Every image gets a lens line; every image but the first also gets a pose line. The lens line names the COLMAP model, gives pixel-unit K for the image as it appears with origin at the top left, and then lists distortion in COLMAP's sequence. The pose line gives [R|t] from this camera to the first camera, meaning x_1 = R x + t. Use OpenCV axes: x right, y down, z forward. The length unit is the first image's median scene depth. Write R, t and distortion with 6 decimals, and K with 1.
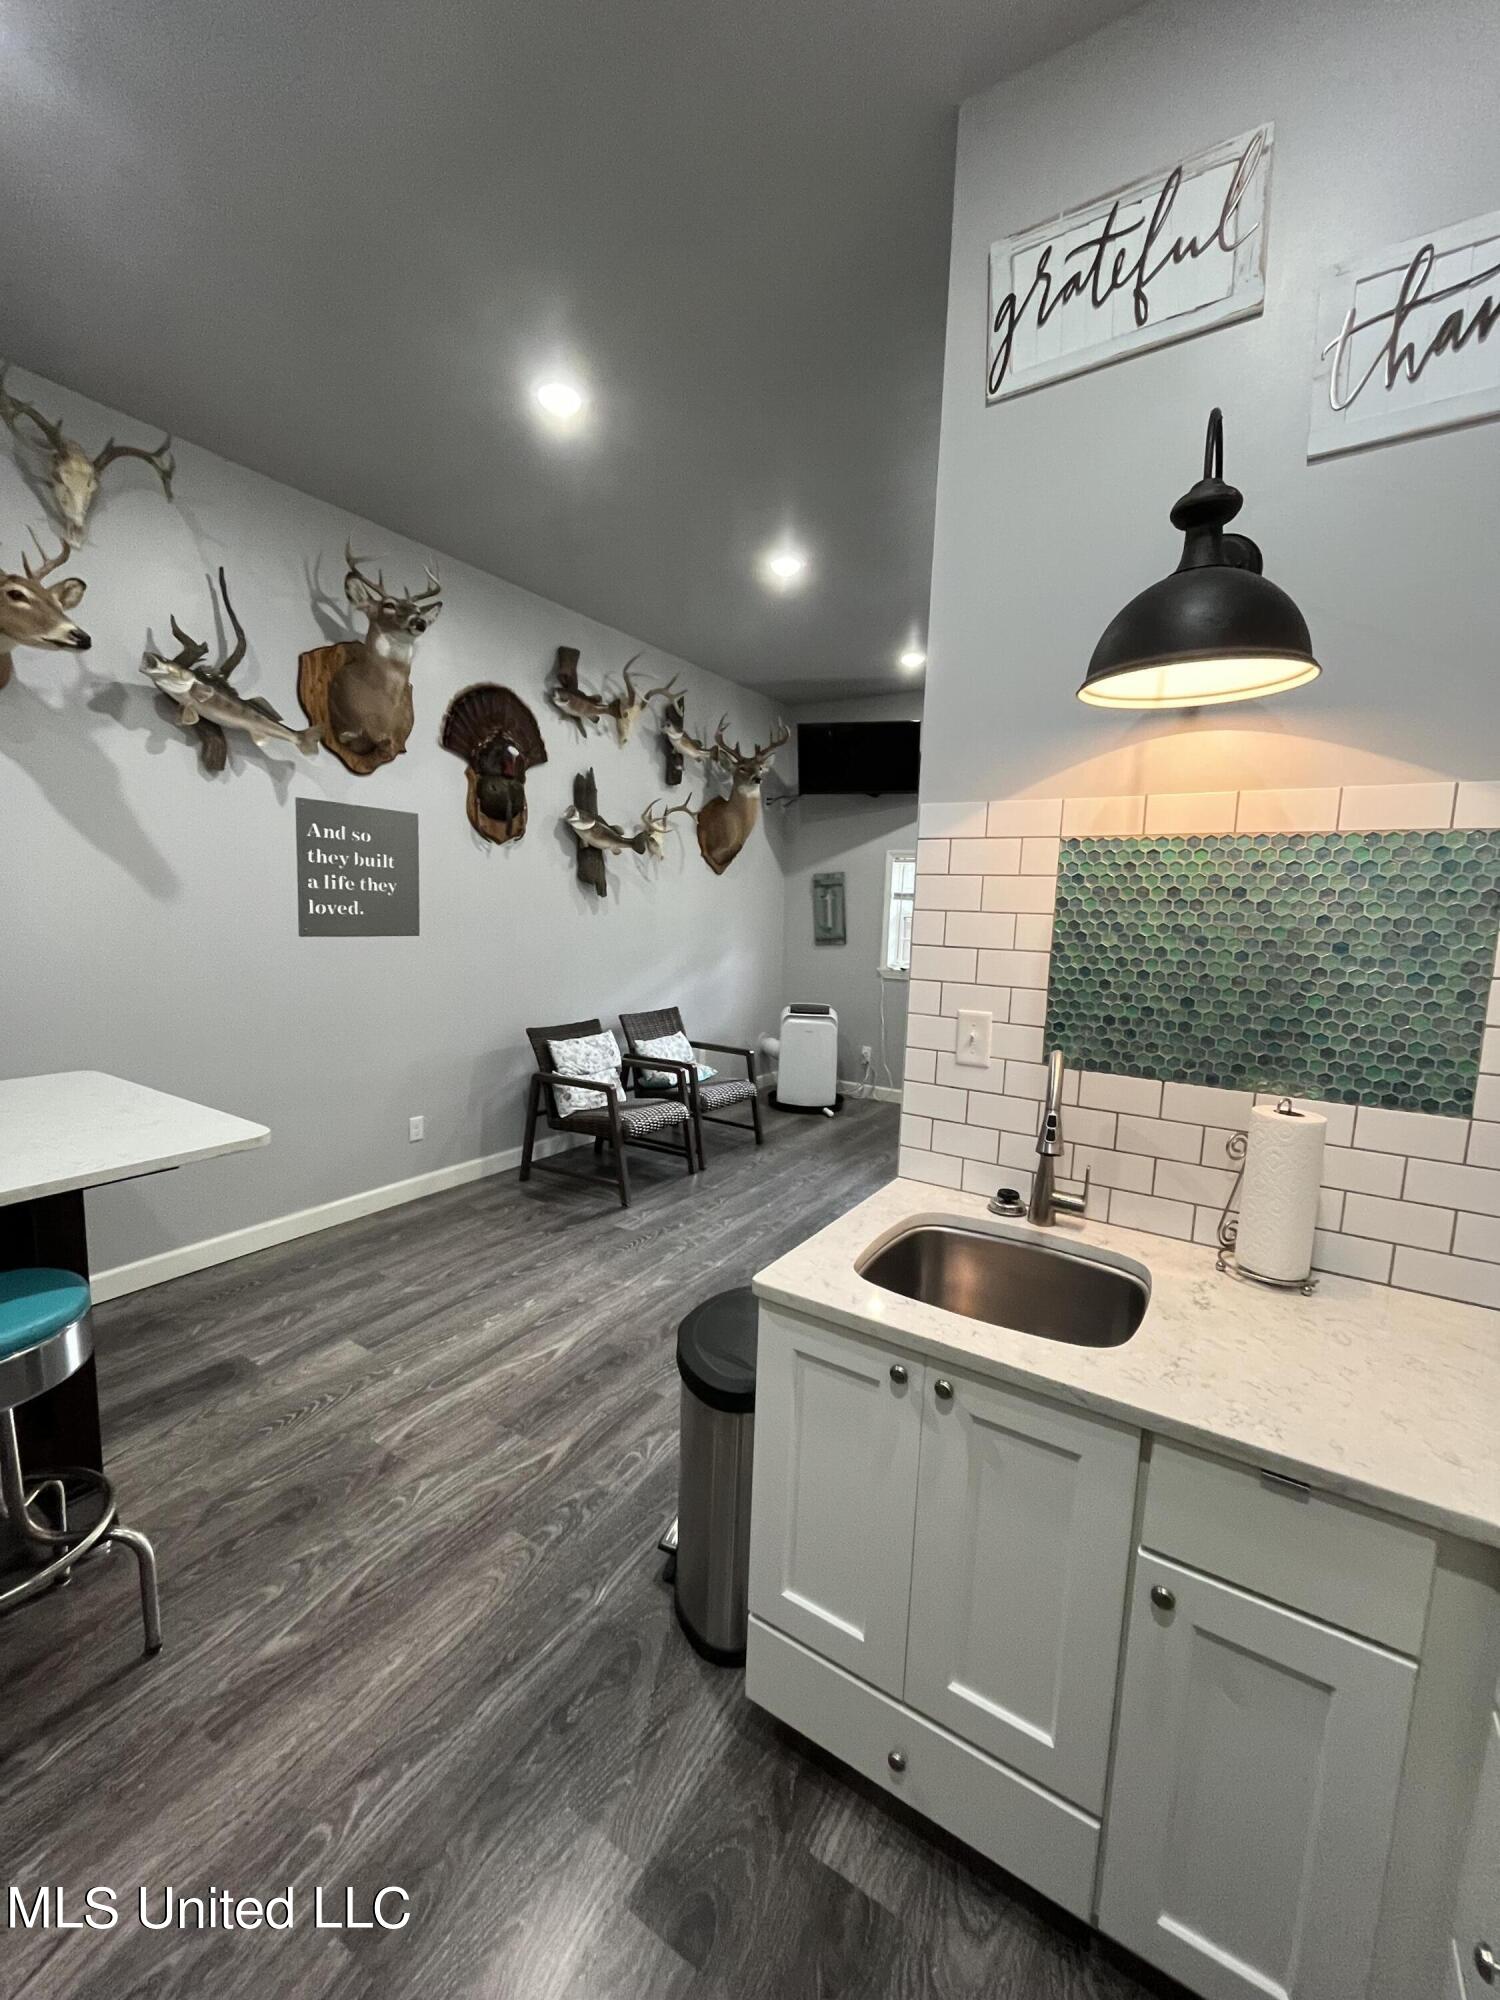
lens RADIAL K [[807.8, 0, 757.4], [0, 807.8, 1010.2], [0, 0, 1]] dist [-0.005777, 0.000803]
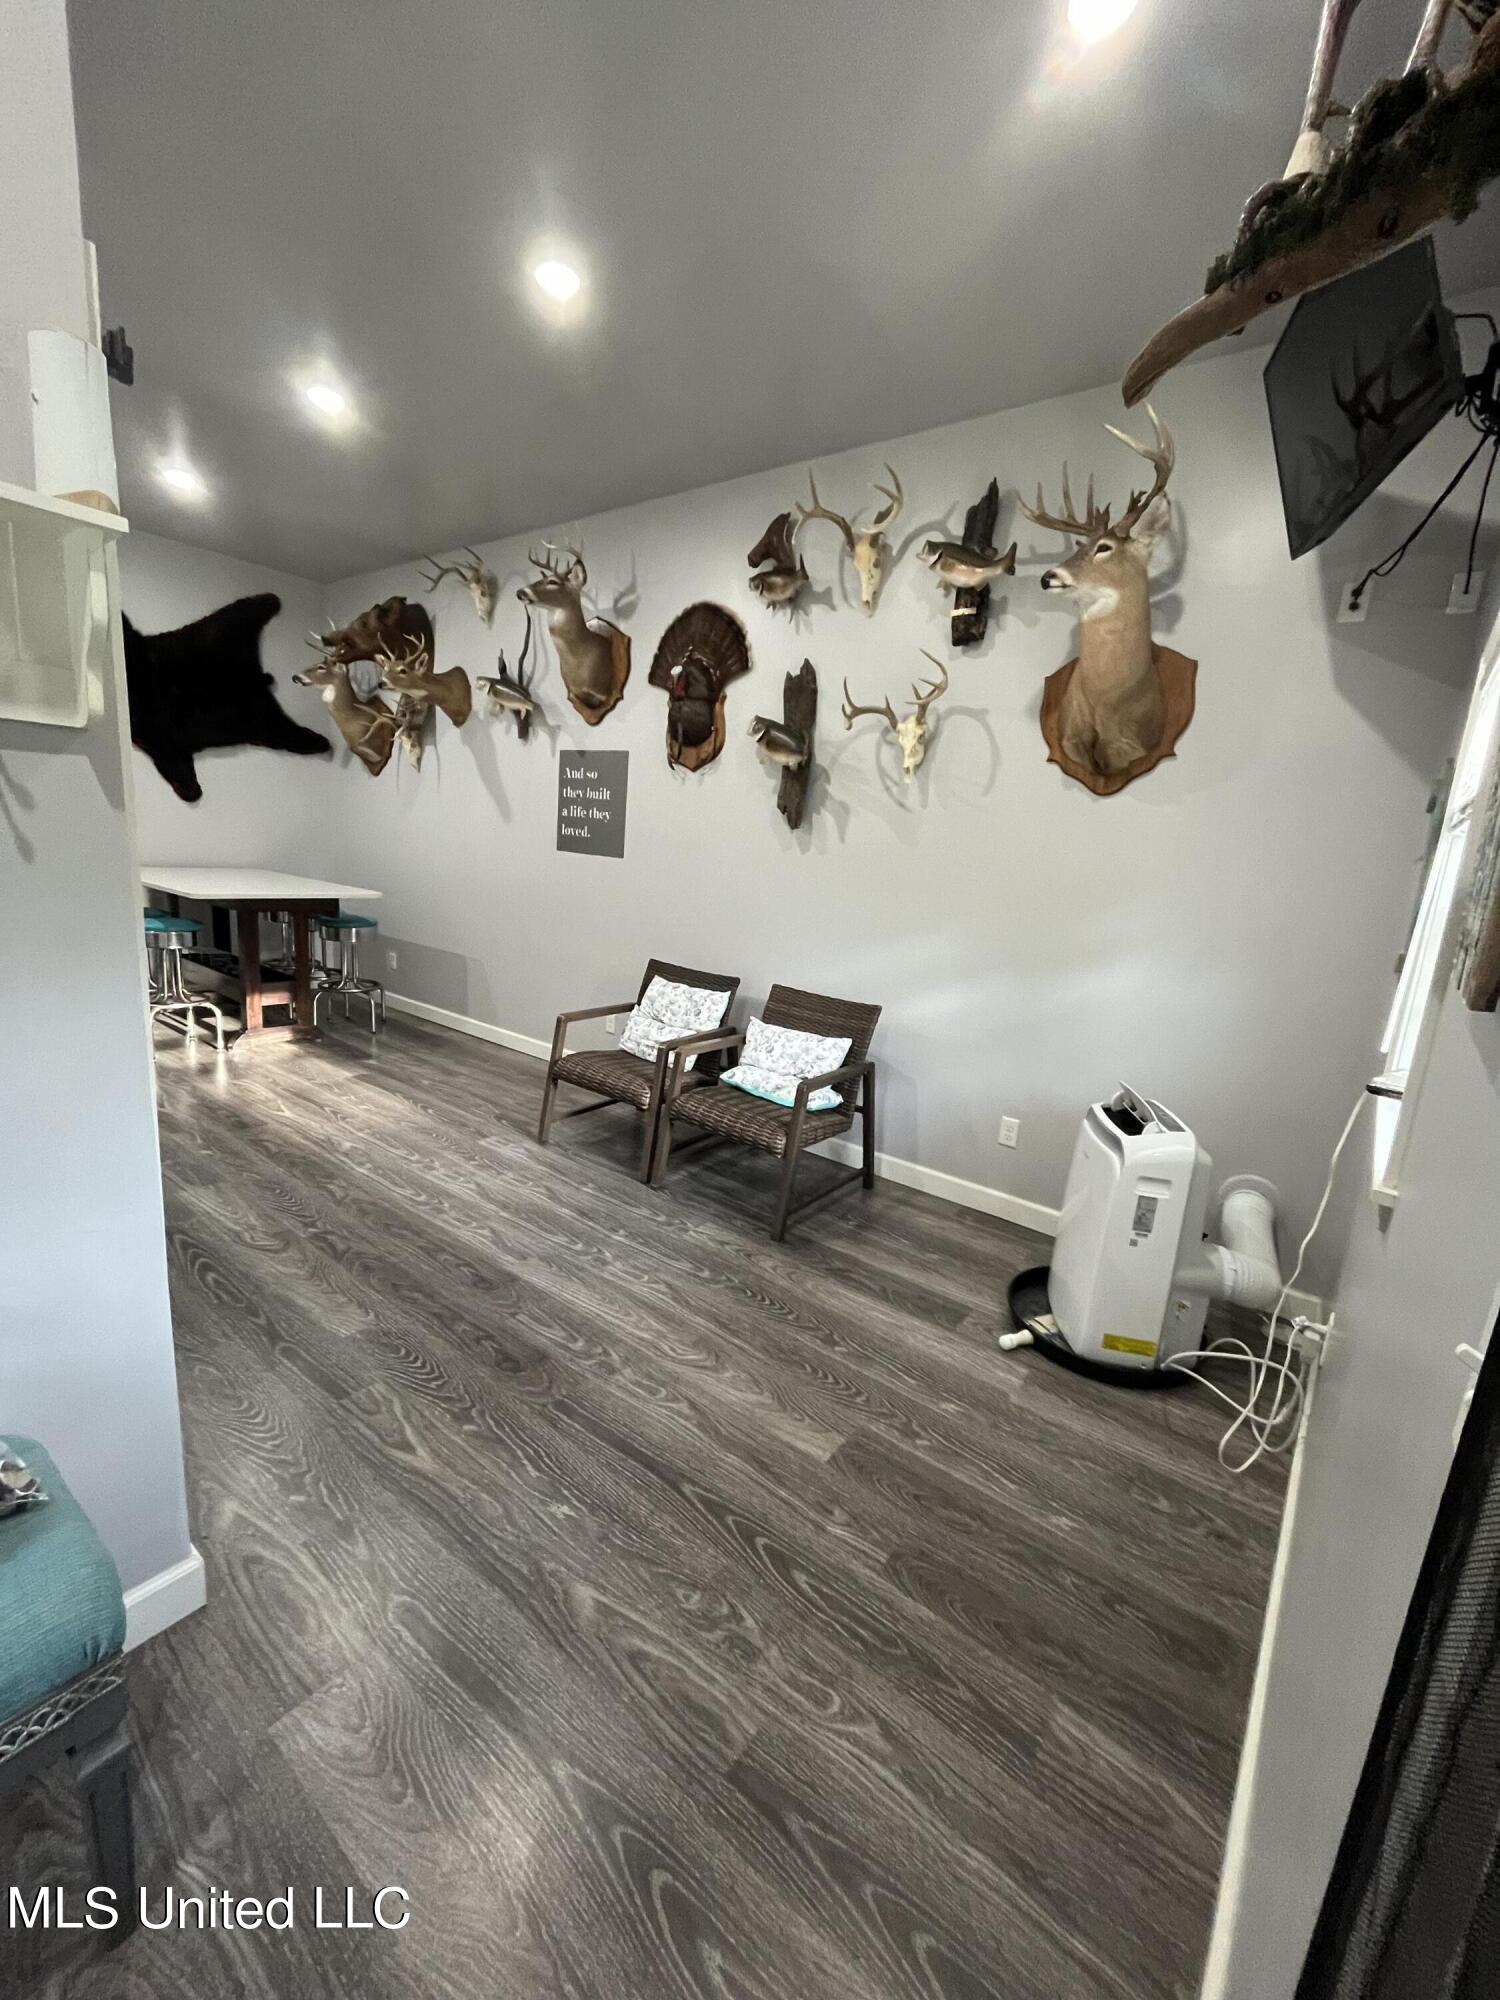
lens RADIAL K [[807.8, 0, 756.8], [0, 807.8, 1015.3], [0, 0, 1]] dist [-0.005777, 0.000803]
pose [[-0.087868, 0.158889, -0.983379, 0.717803], [-0.217816, 0.960243, 0.174614, -0.117034], [0.972026, 0.229538, -0.049766, 1.264512]]
